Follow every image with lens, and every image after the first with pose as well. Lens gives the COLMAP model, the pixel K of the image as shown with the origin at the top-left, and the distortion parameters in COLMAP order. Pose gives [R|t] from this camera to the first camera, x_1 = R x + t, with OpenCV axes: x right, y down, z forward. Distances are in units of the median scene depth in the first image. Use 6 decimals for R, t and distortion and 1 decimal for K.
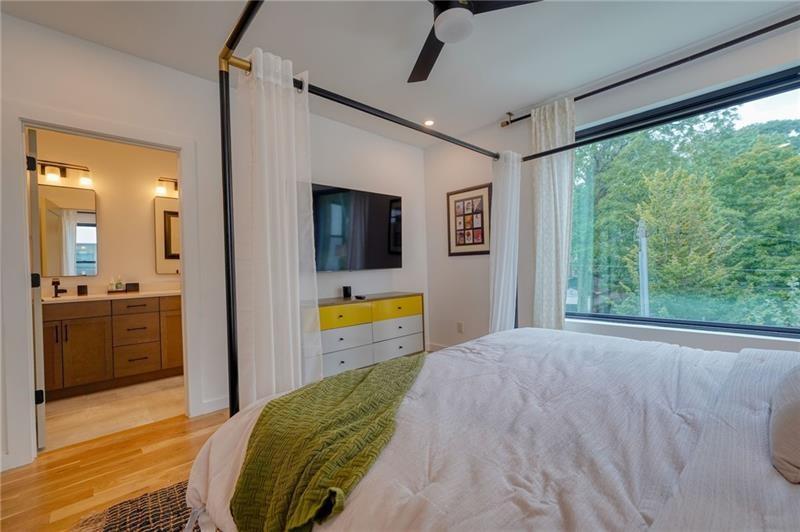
lens RADIAL K [[345.2, 0, 401.0], [0, 345.2, 272.1], [0, 0, 1]] dist [0.002927, 0.000216]
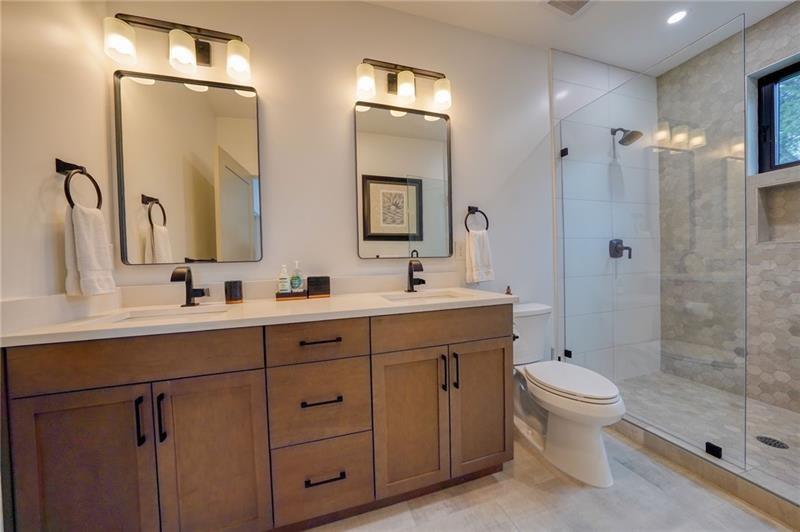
lens RADIAL K [[280.3, 0, 398.9], [0, 280.3, 268.2], [0, 0, 1]] dist [-0.000938, -0.000011]
pose [[0.903939, 0.004630, -0.427637, -0.535060], [0.004845, 0.999766, 0.021067, 0.013127], [0.427635, -0.021115, 0.903705, 0.729169]]
